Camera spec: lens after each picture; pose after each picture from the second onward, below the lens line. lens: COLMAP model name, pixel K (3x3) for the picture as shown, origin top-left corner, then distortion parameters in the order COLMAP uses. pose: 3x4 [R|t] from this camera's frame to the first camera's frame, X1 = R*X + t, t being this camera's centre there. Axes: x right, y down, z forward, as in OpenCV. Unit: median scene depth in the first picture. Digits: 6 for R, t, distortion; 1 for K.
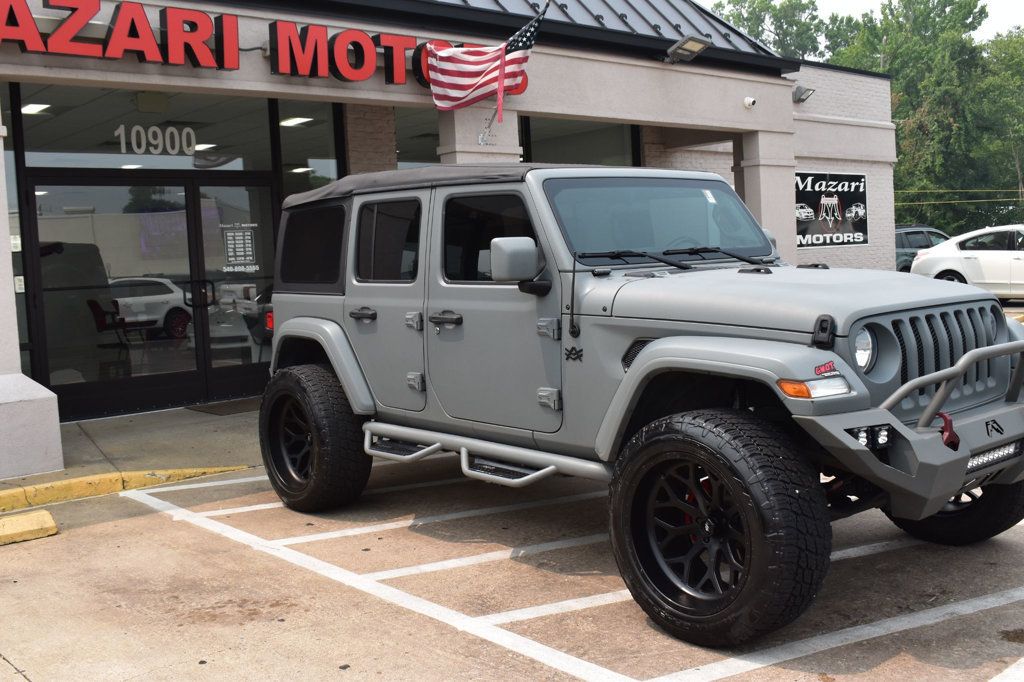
lens RADIAL K [[1069.5, 0, 512.0], [0, 1069.5, 341.0], [0, 0, 1]] dist [-0.073223, -0.002187]
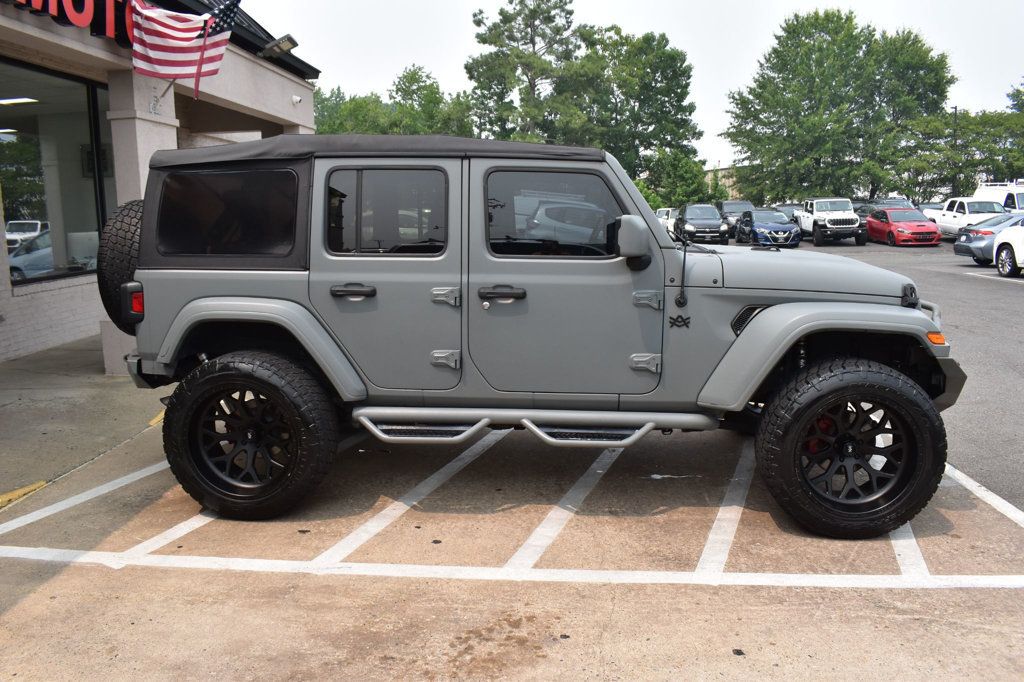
lens RADIAL K [[800.4, 0, 512.0], [0, 800.4, 341.0], [0, 0, 1]] dist [-0.096641, 0.004430]
pose [[0.701234, -0.076420, 0.708824, -0.637171], [0.033819, 0.996685, 0.073997, -0.034148], [-0.712129, -0.027917, 0.701493, 0.514757]]
